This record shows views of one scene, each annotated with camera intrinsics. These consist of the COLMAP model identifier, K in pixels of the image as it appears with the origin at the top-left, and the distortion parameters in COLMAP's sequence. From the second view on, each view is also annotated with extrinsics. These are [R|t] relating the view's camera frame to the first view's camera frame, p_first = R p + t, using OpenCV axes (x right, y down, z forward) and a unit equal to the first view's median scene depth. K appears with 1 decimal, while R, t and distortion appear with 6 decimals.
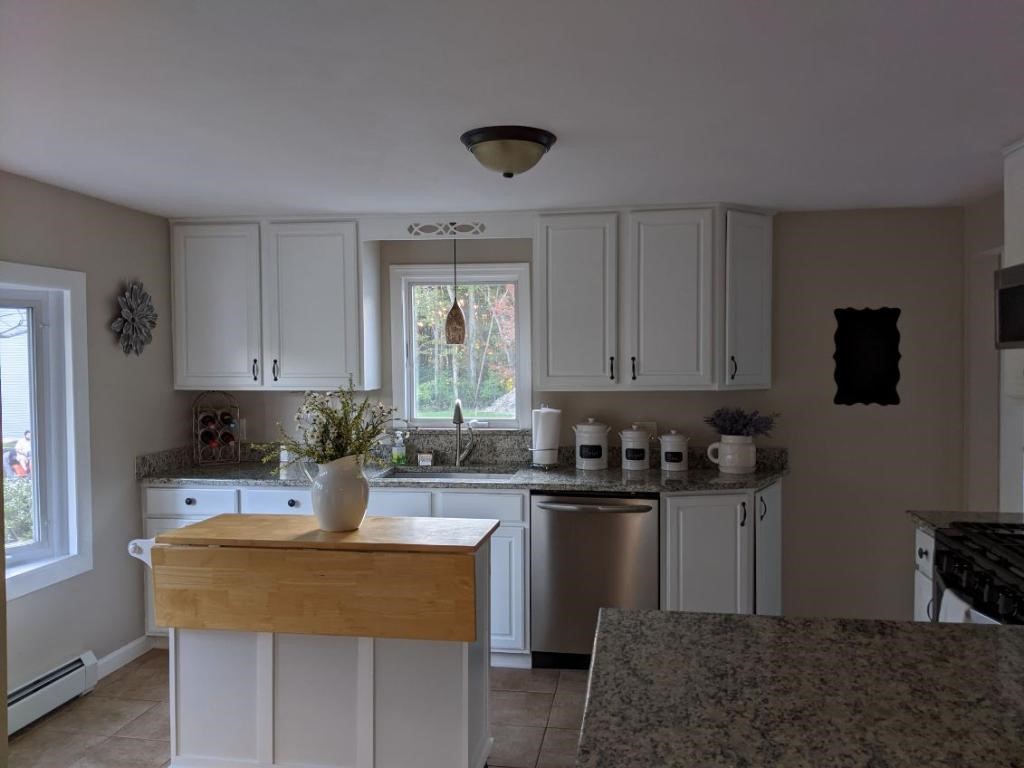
lens RADIAL K [[869.7, 0, 512.0], [0, 869.7, 384.0], [0, 0, 1]] dist [0.138330, -0.390174]
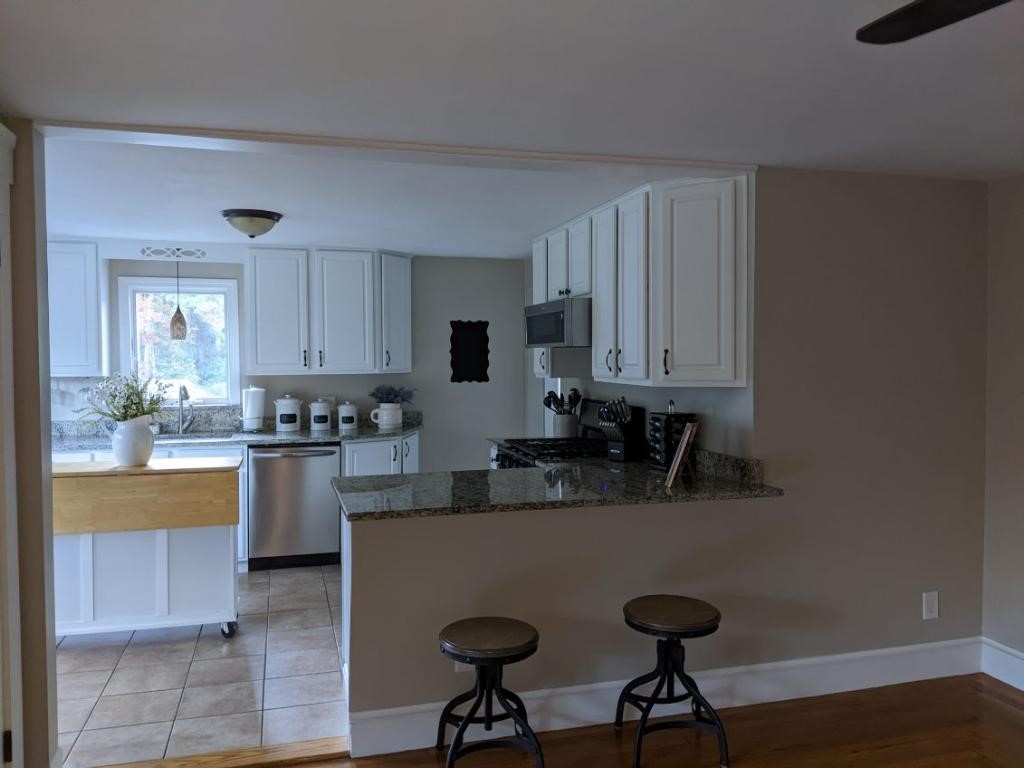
lens RADIAL K [[798.9, 0, 512.0], [0, 798.9, 384.0], [0, 0, 1]] dist [0.006372, -0.007387]
pose [[0.915570, -0.011289, 0.402000, -0.101013], [0.006978, 0.999901, 0.012188, 0.009877], [-0.402098, -0.008354, 0.915559, -0.333542]]
